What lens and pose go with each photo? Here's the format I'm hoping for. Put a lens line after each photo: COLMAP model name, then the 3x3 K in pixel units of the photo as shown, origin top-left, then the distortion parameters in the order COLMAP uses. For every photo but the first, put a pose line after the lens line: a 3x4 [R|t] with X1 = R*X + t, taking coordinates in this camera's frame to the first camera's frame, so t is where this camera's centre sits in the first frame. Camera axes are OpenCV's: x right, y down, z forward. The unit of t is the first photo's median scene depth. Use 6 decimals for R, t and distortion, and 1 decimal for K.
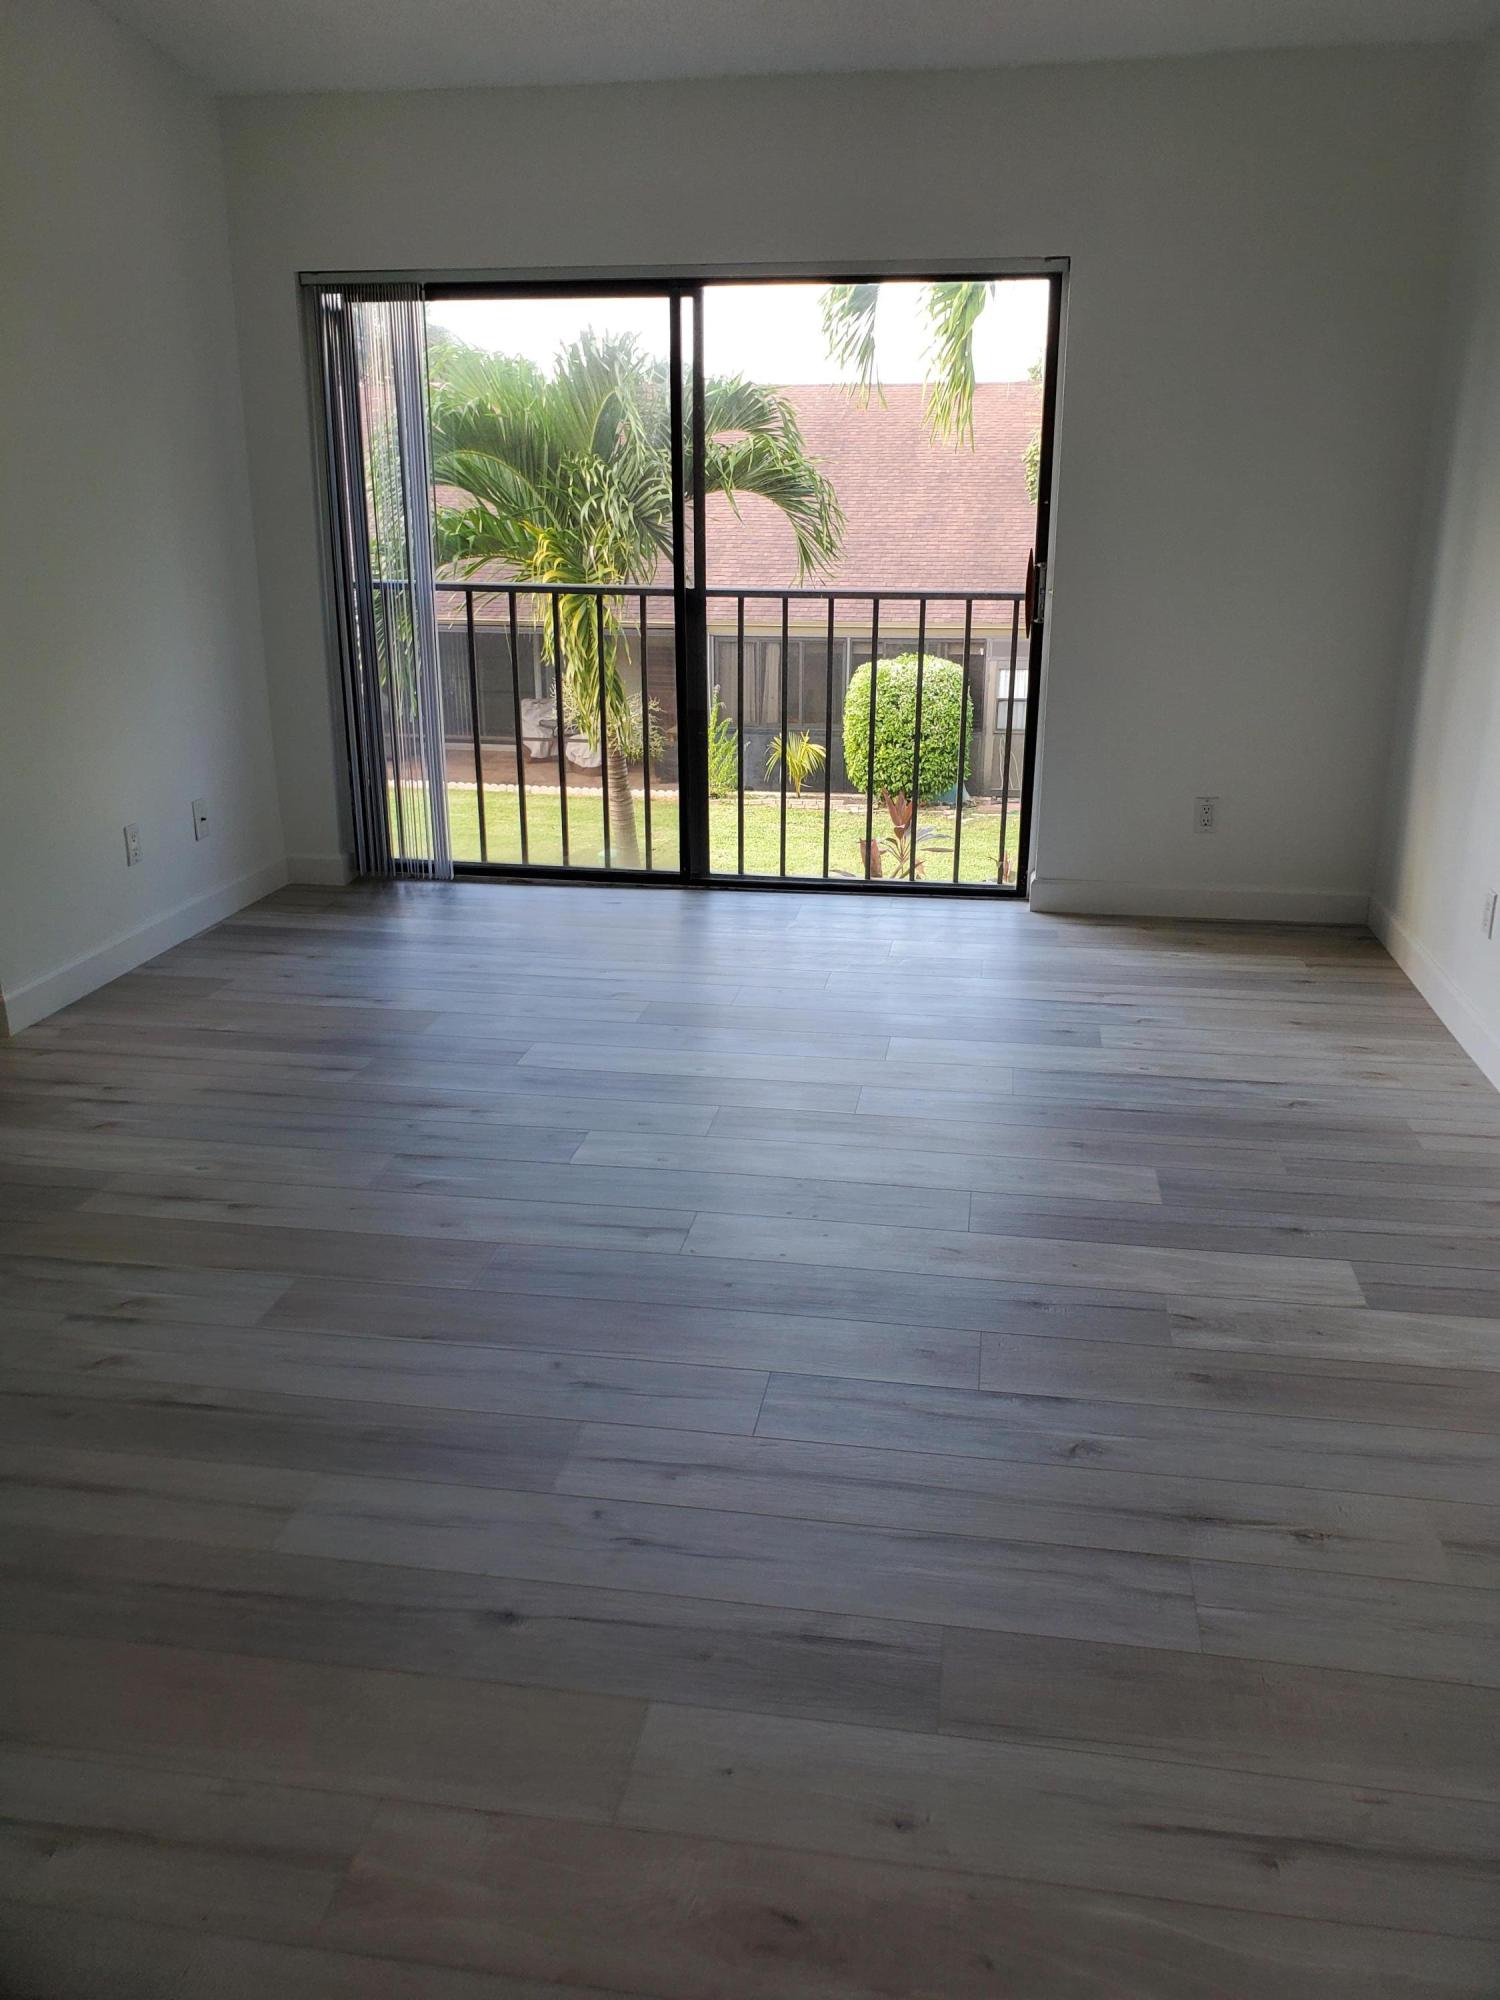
lens RADIAL K [[1570.2, 0, 747.6], [0, 1570.2, 1003.2], [0, 0, 1]] dist [0.029699, -0.020704]
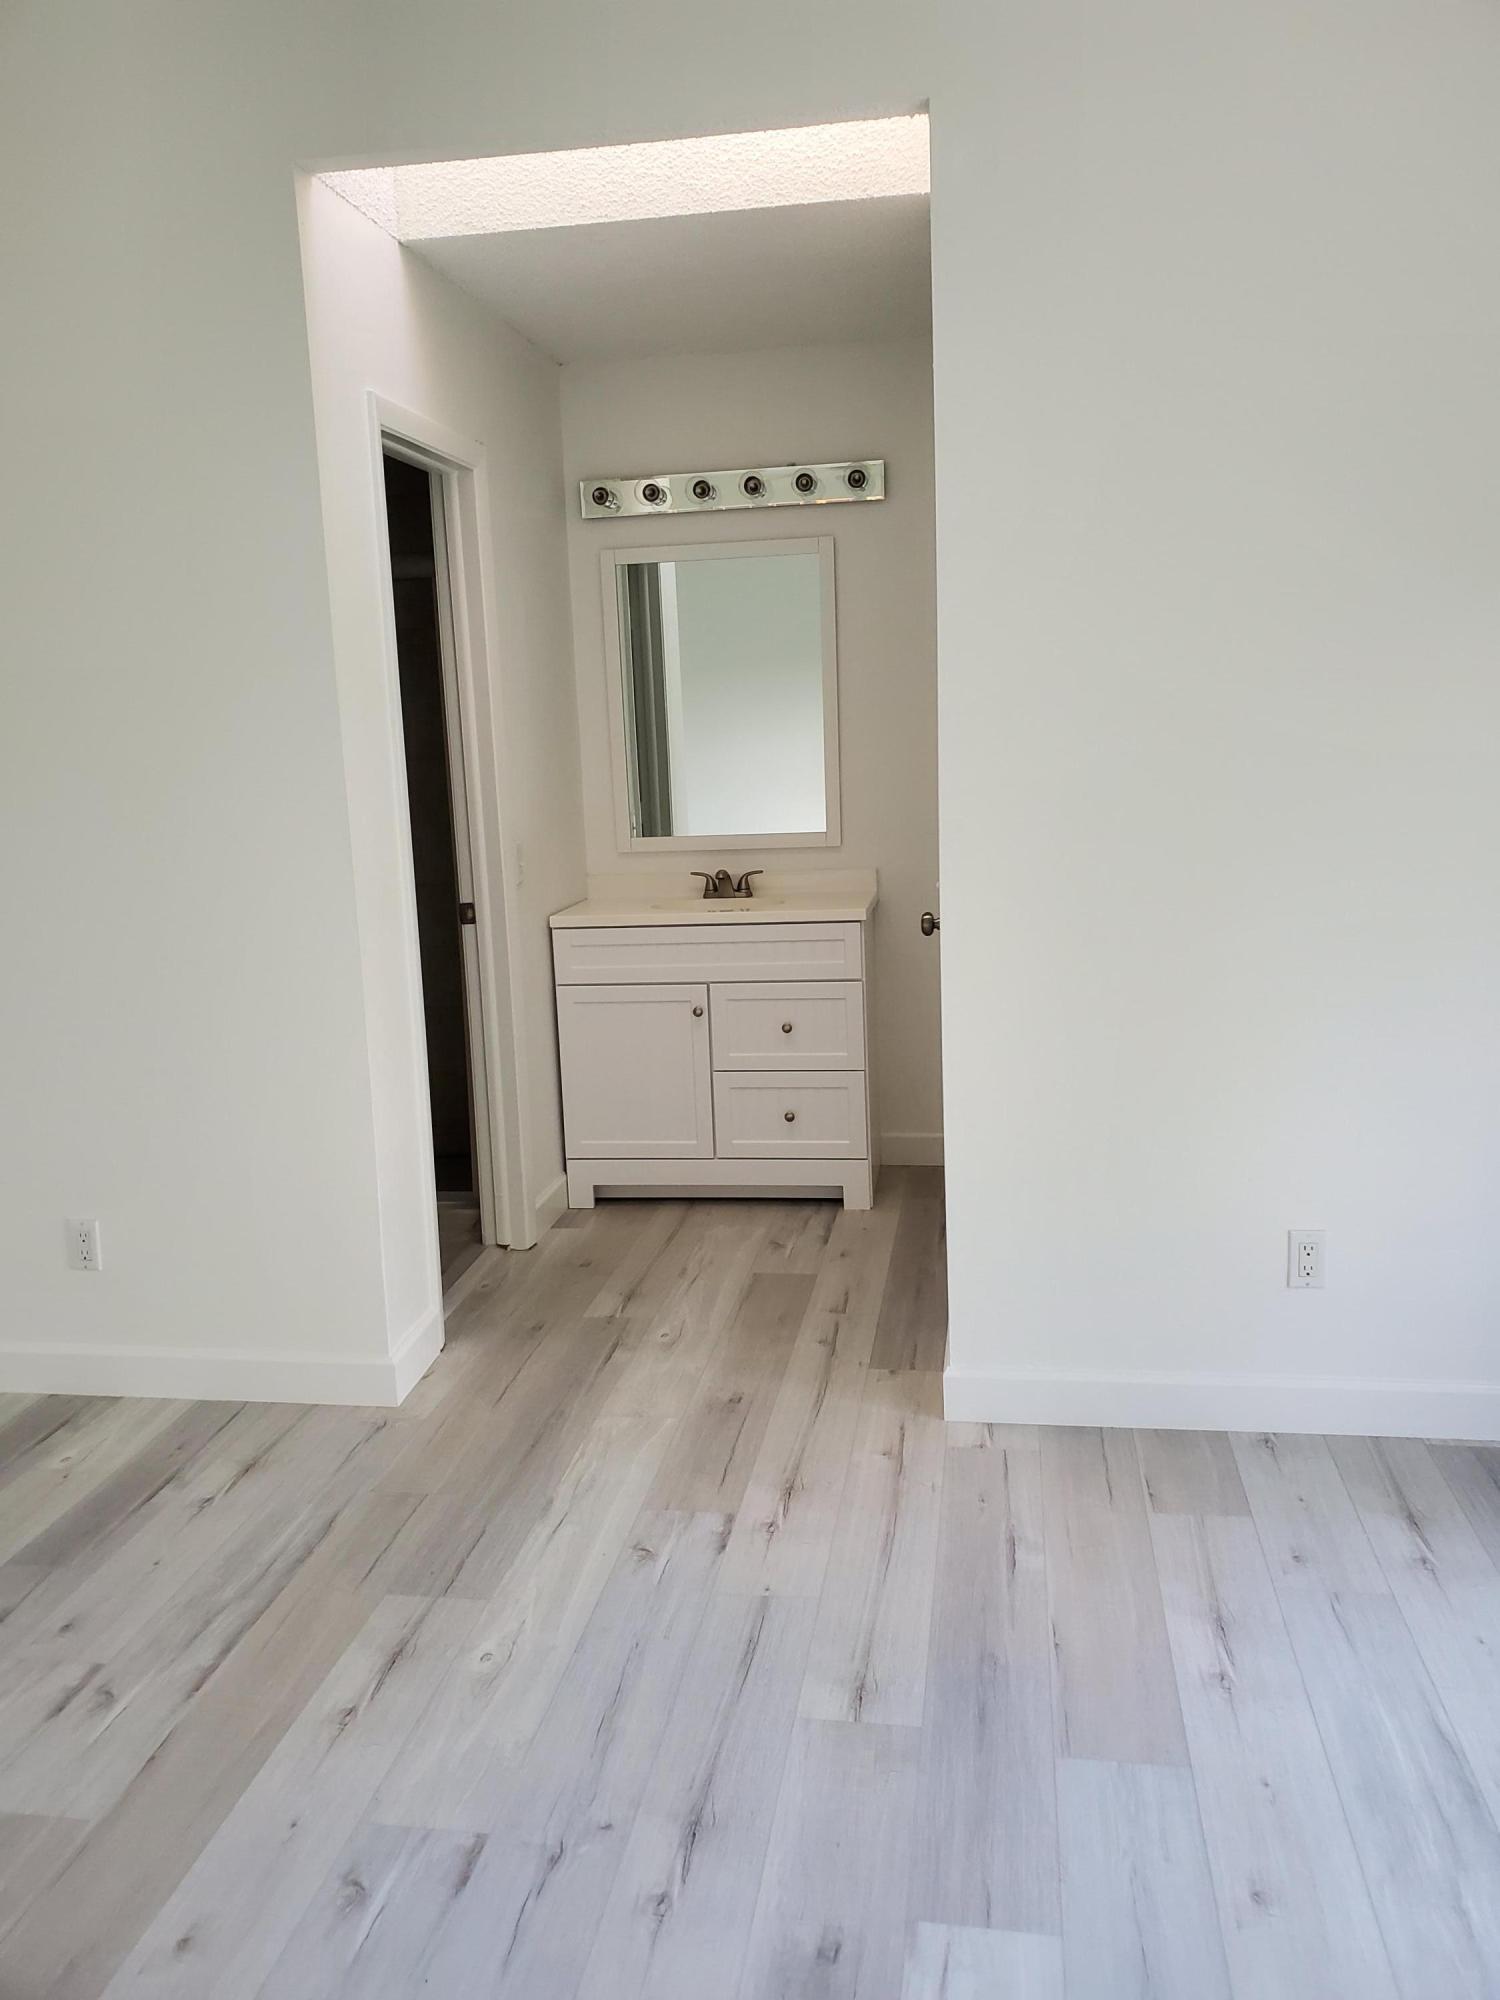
lens RADIAL K [[1570.2, 0, 756.2], [0, 1570.2, 1000.2], [0, 0, 1]] dist [0.029699, -0.020704]
pose [[0.009567, 0.171436, -0.985149, 0.247882], [-0.286352, 0.944404, 0.161564, -0.257289], [0.958077, 0.280554, 0.058126, 0.752522]]
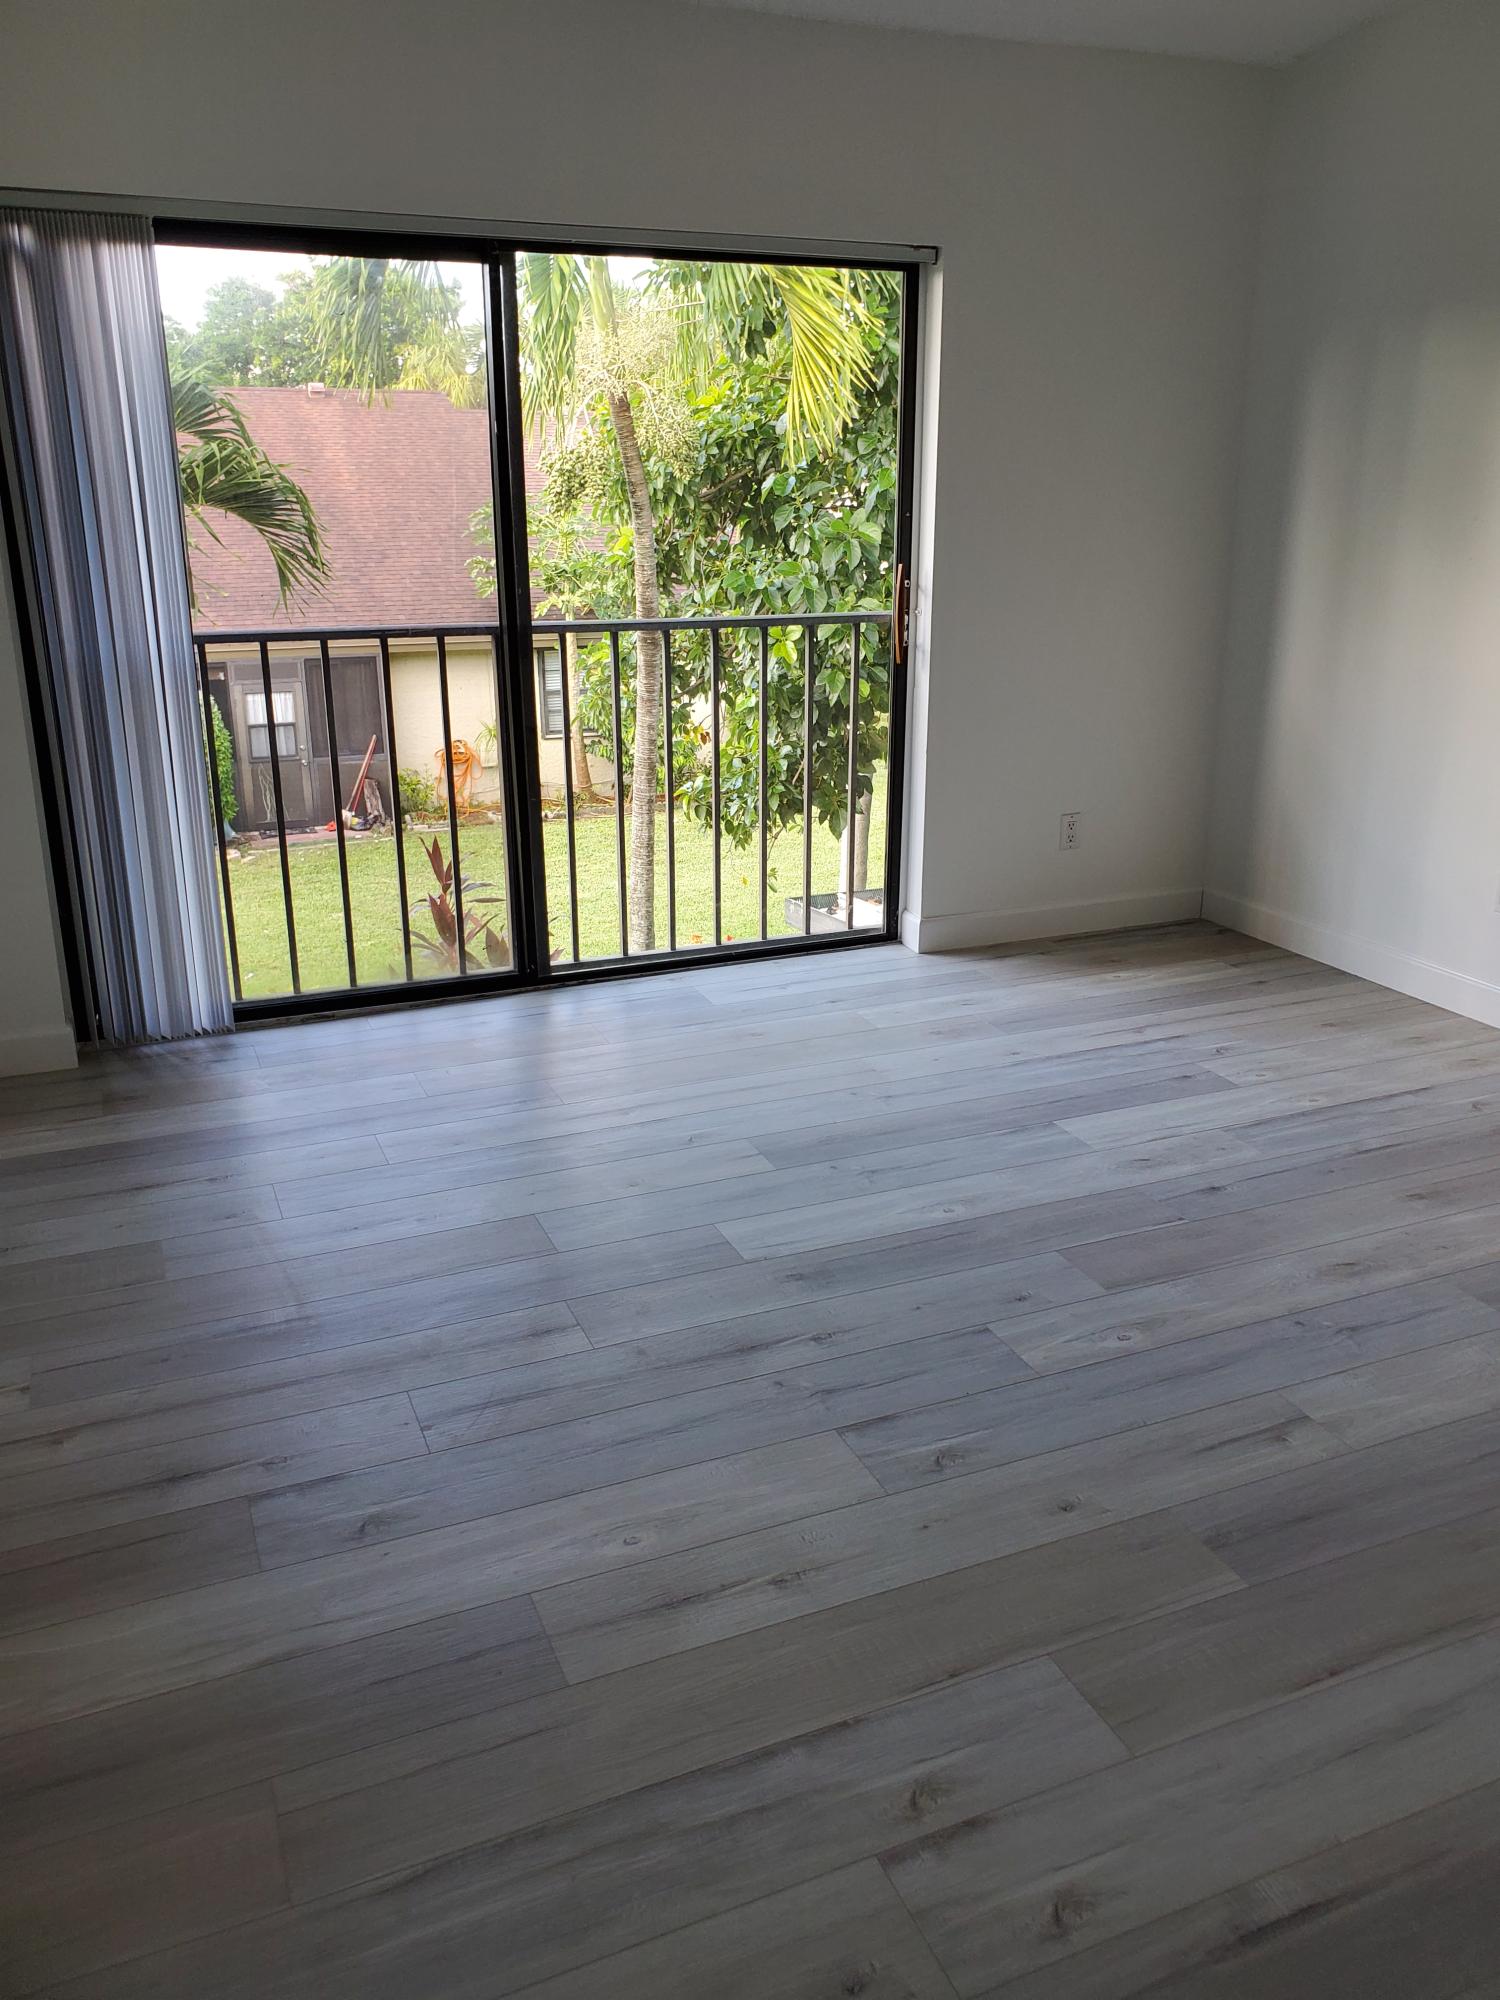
lens RADIAL K [[1570.2, 0, 742.7], [0, 1570.2, 996.4], [0, 0, 1]] dist [0.029699, -0.020704]
pose [[0.841540, -0.168081, 0.513381, -0.460653], [0.172806, 0.984185, 0.038958, -0.104185], [-0.511810, 0.055930, 0.857276, 0.302390]]
